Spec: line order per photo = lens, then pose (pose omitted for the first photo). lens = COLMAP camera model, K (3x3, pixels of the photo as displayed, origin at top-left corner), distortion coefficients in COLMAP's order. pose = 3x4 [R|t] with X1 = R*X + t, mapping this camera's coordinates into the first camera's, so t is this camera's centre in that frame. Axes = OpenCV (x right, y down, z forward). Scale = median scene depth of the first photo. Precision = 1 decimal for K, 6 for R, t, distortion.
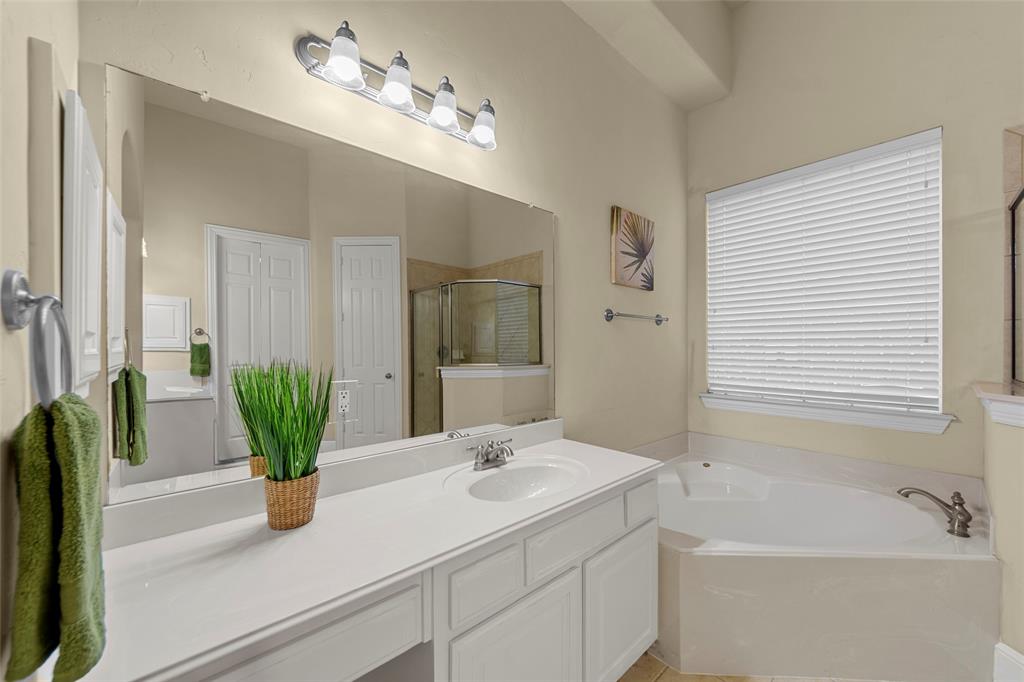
lens RADIAL K [[392.0, 0, 512.0], [0, 392.0, 341.0], [0, 0, 1]] dist [0.013792, -0.007357]
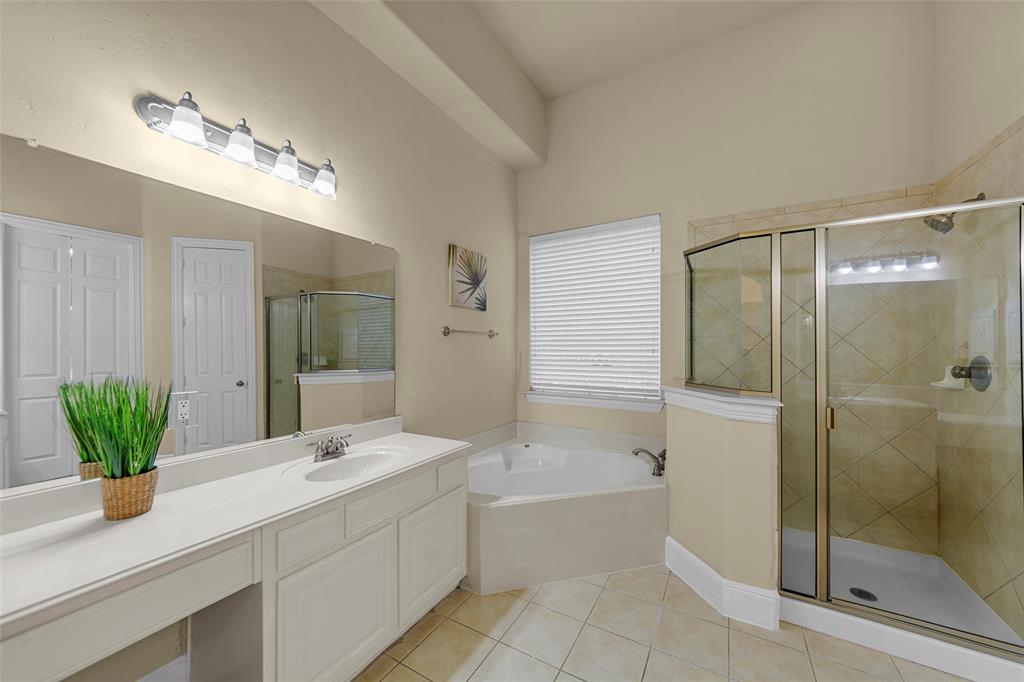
lens RADIAL K [[369.6, 0, 512.6], [0, 369.6, 344.3], [0, 0, 1]] dist [-0.001689, 0.000021]
pose [[0.949351, 0.006471, 0.314151, 0.116497], [-0.006581, 0.999978, -0.000712, -0.036381], [-0.314149, -0.001392, 0.949373, -0.261951]]
